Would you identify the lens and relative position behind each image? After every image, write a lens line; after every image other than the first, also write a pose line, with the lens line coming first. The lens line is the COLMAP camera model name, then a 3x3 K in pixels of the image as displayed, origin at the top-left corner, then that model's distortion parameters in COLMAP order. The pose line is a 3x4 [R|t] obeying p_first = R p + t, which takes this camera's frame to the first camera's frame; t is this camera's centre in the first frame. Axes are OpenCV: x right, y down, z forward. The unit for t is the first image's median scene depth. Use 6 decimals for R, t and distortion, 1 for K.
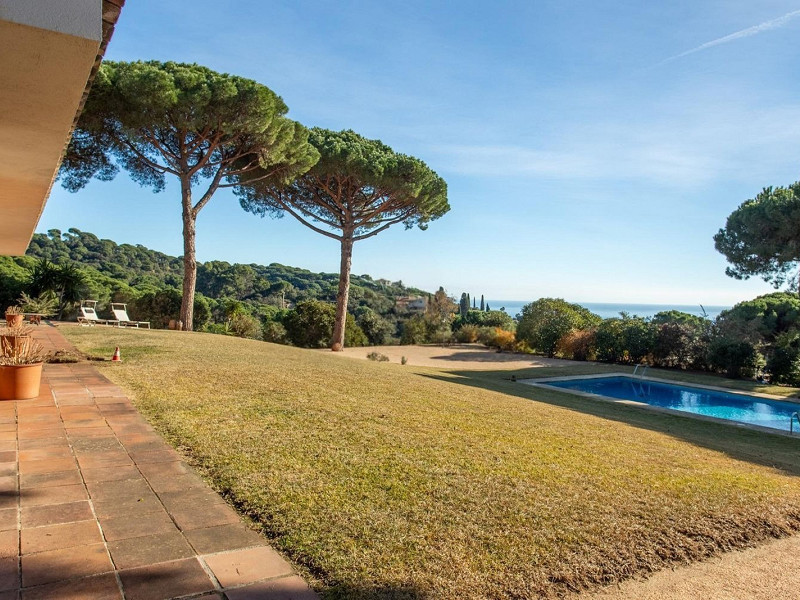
lens RADIAL K [[623.9, 0, 398.2], [0, 623.9, 298.0], [0, 0, 1]] dist [0.005674, -0.002567]
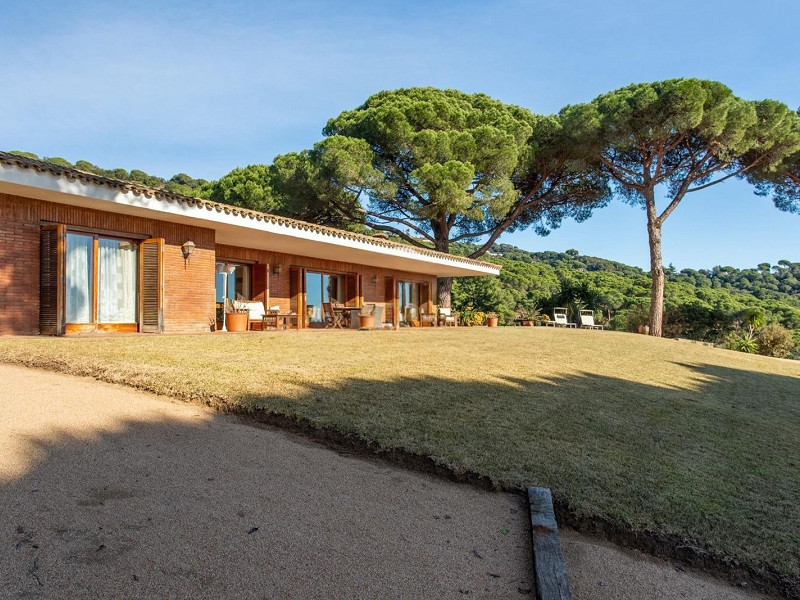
lens RADIAL K [[606.2, 0, 404.4], [0, 606.2, 302.9], [0, 0, 1]] dist [-0.016767, 0.005368]
pose [[0.454875, -0.057299, -0.888710, 0.107050], [0.009258, 0.998178, -0.059619, 0.015813], [0.890507, 0.018892, 0.454577, 0.049991]]
